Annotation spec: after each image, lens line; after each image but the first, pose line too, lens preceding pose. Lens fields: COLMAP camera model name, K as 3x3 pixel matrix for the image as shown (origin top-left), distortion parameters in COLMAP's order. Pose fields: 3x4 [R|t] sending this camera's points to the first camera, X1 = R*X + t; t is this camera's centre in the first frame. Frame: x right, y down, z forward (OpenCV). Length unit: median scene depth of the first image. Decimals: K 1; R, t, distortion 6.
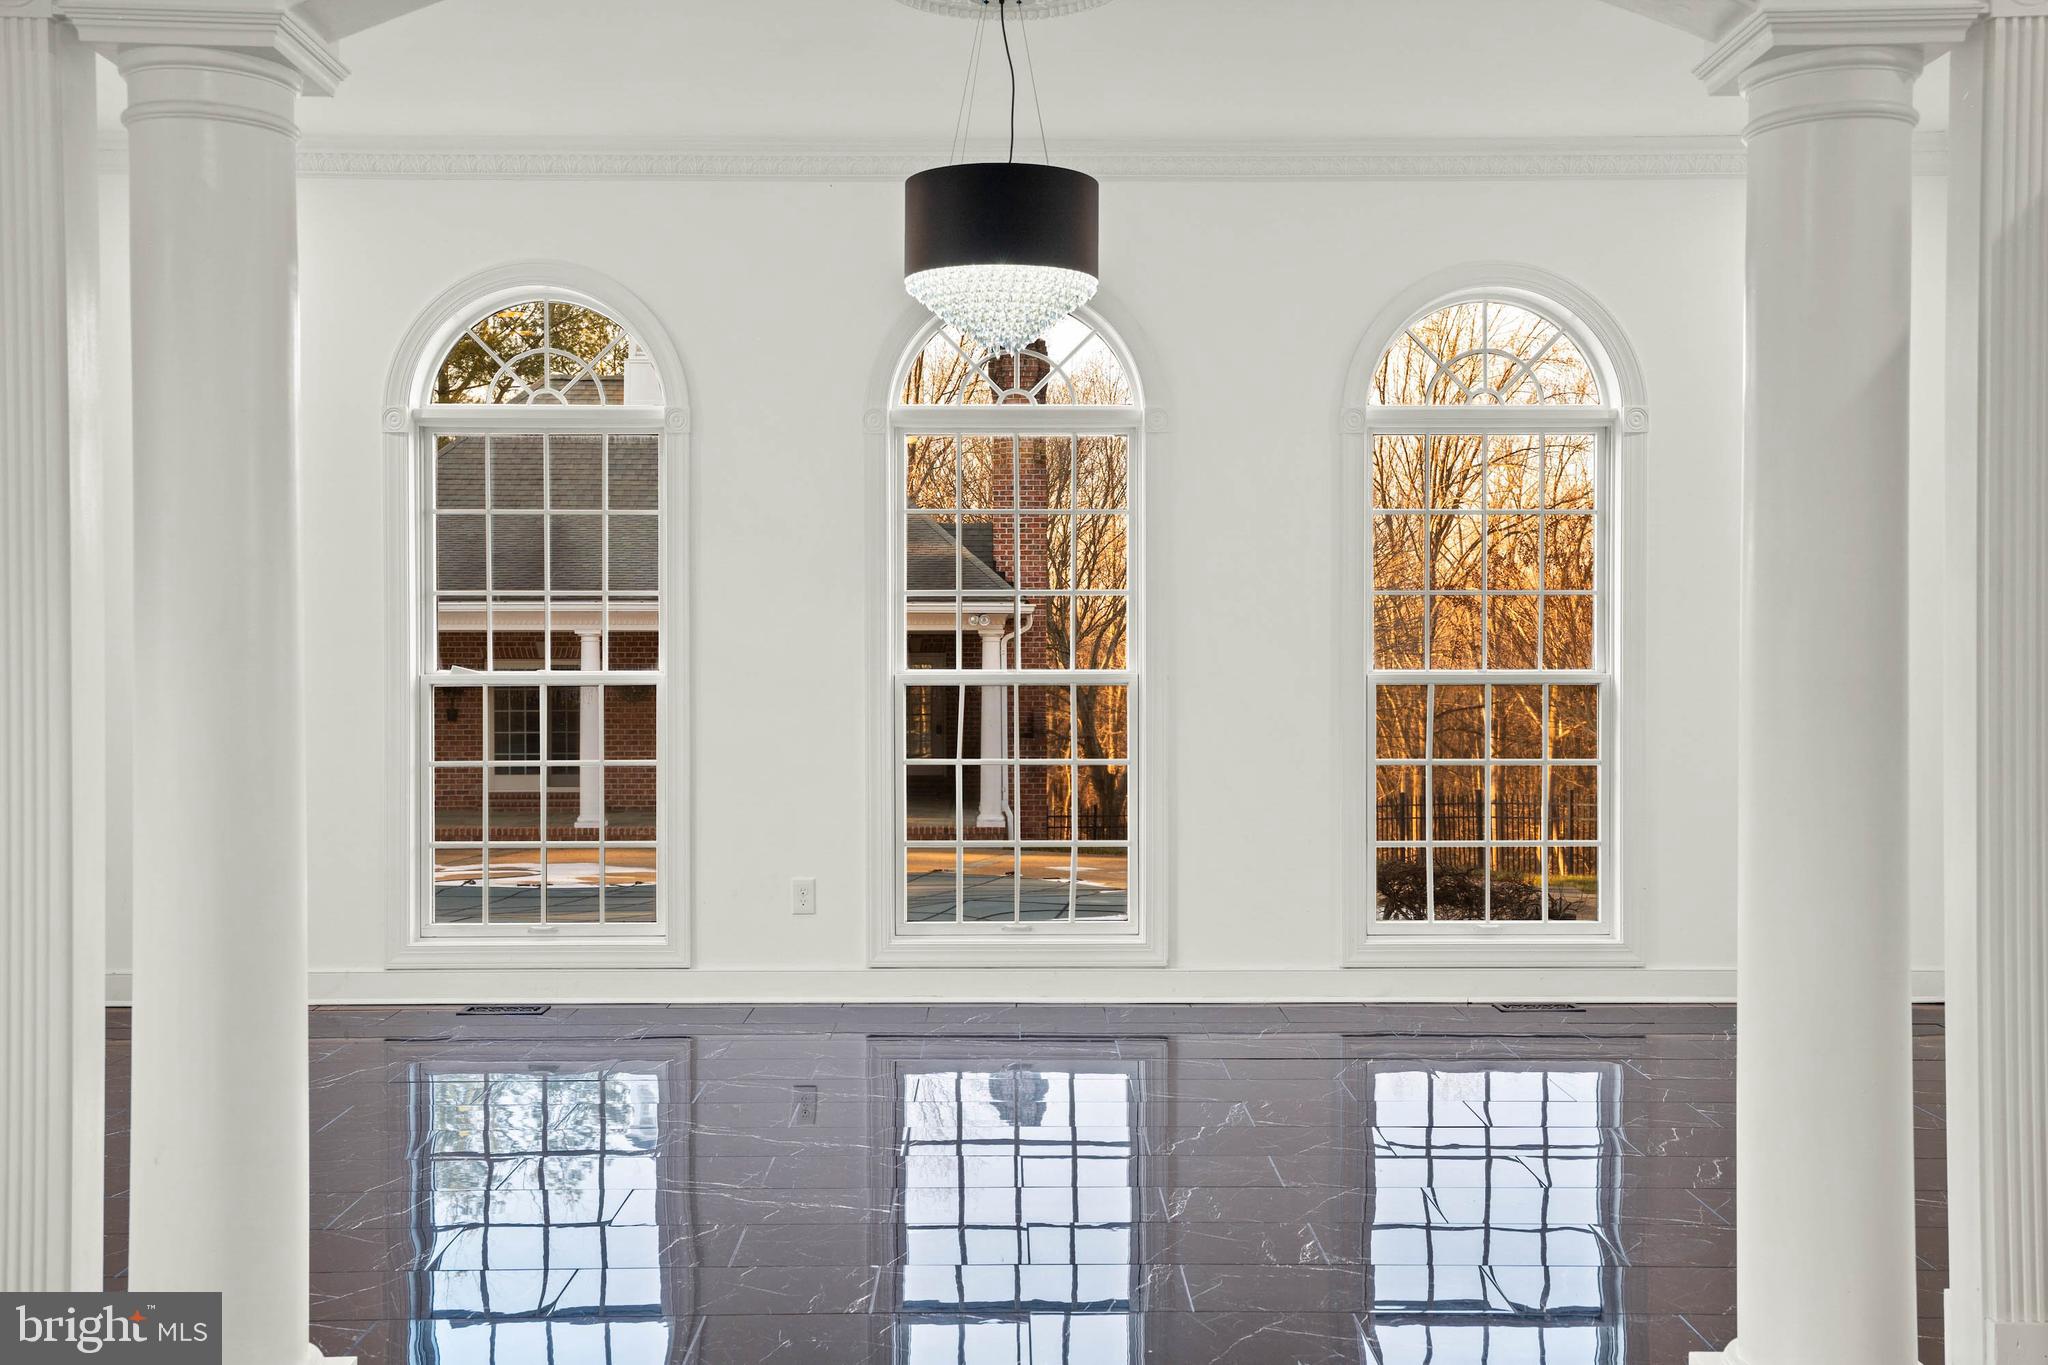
lens RADIAL K [[2009.2, 0, 1024.0], [0, 2009.2, 644.5], [0, 0, 1]] dist [-0.007861, -0.003811]
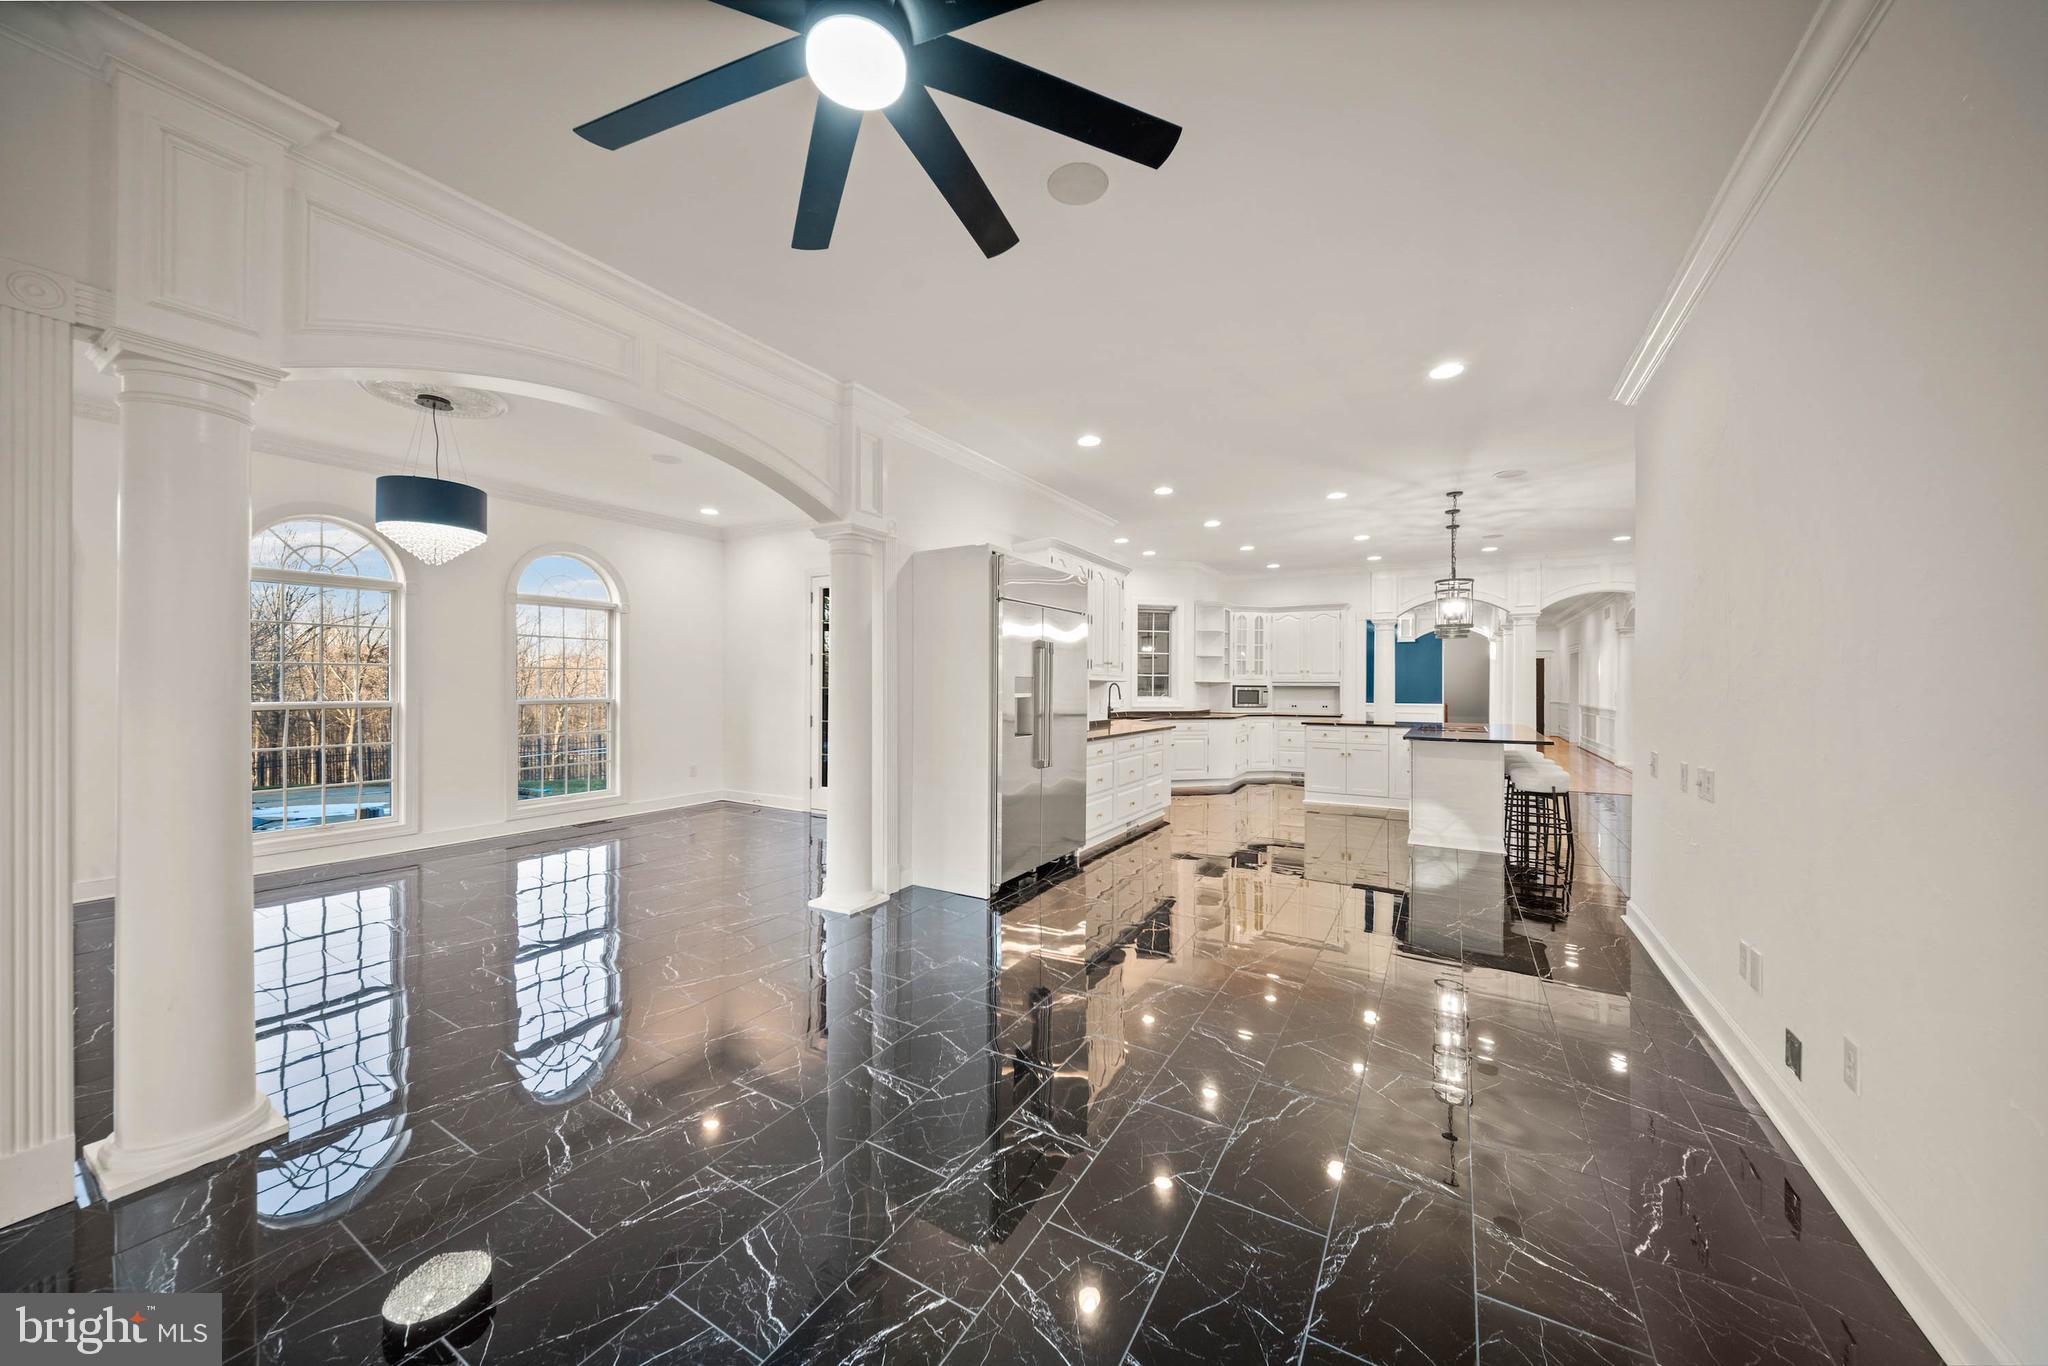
lens RADIAL K [[729.4, 0, 1025.7], [0, 729.4, 673.5], [0, 0, 1]] dist [0.012164, -0.008751]
pose [[0.512216, 0.012433, 0.858767, -0.281128], [0.004041, 0.999849, -0.016886, -0.001002], [-0.858847, 0.012120, 0.512089, -0.000400]]
